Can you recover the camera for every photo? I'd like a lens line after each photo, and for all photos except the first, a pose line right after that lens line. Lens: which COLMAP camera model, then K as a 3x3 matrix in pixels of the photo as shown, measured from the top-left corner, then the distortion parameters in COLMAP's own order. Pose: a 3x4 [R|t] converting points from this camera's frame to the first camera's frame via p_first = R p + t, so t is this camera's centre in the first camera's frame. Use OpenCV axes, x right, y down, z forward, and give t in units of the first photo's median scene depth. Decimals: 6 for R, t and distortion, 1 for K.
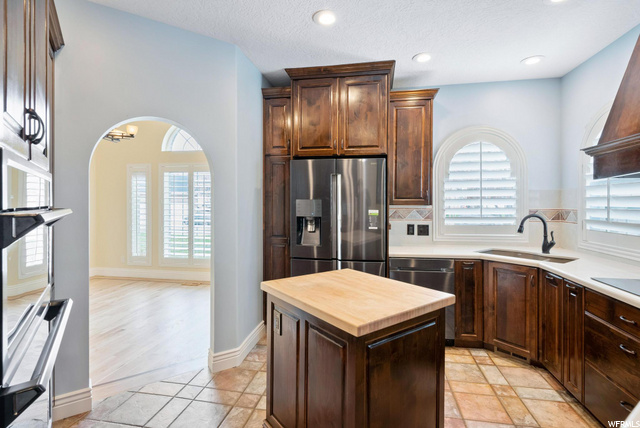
lens RADIAL K [[314.1, 0, 320.7], [0, 314.1, 203.6], [0, 0, 1]] dist [0.001662, -0.000693]
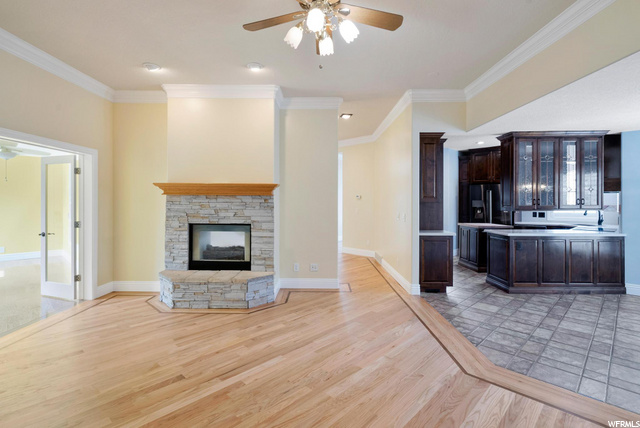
lens RADIAL K [[314.1, 0, 314.0], [0, 314.1, 203.0], [0, 0, 1]] dist [0.001662, -0.000693]
pose [[0.814871, 0.001858, -0.579639, 0.356233], [-0.000073, 0.999995, 0.003102, -0.000507], [0.579642, -0.002485, 0.814867, -1.856304]]
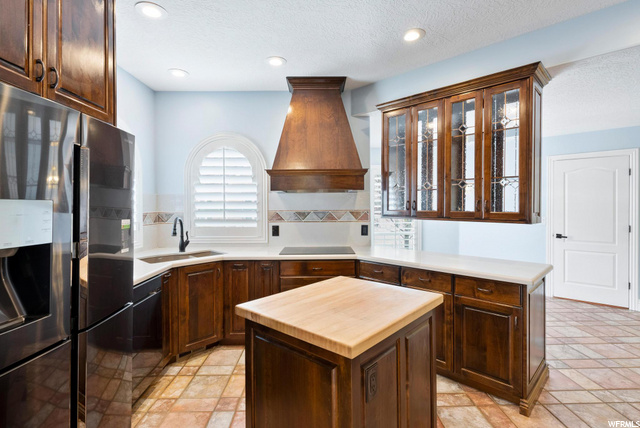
lens RADIAL K [[314.1, 0, 320.0], [0, 314.1, 205.8], [0, 0, 1]] dist [0.001662, -0.000693]
pose [[-0.195199, -0.004565, 0.980753, -0.456657], [0.002946, 0.999982, 0.005241, -0.009233], [-0.980759, 0.003913, -0.195182, 0.717536]]
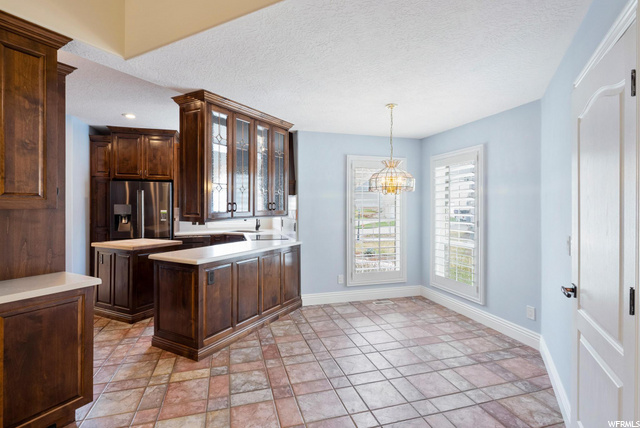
lens RADIAL K [[314.1, 0, 325.1], [0, 314.1, 204.8], [0, 0, 1]] dist [0.001662, -0.000693]
pose [[0.886947, -0.000067, 0.461871, 0.147497], [0.001357, 0.999996, -0.002462, -0.006007], [-0.461869, 0.002810, 0.886944, -1.030366]]
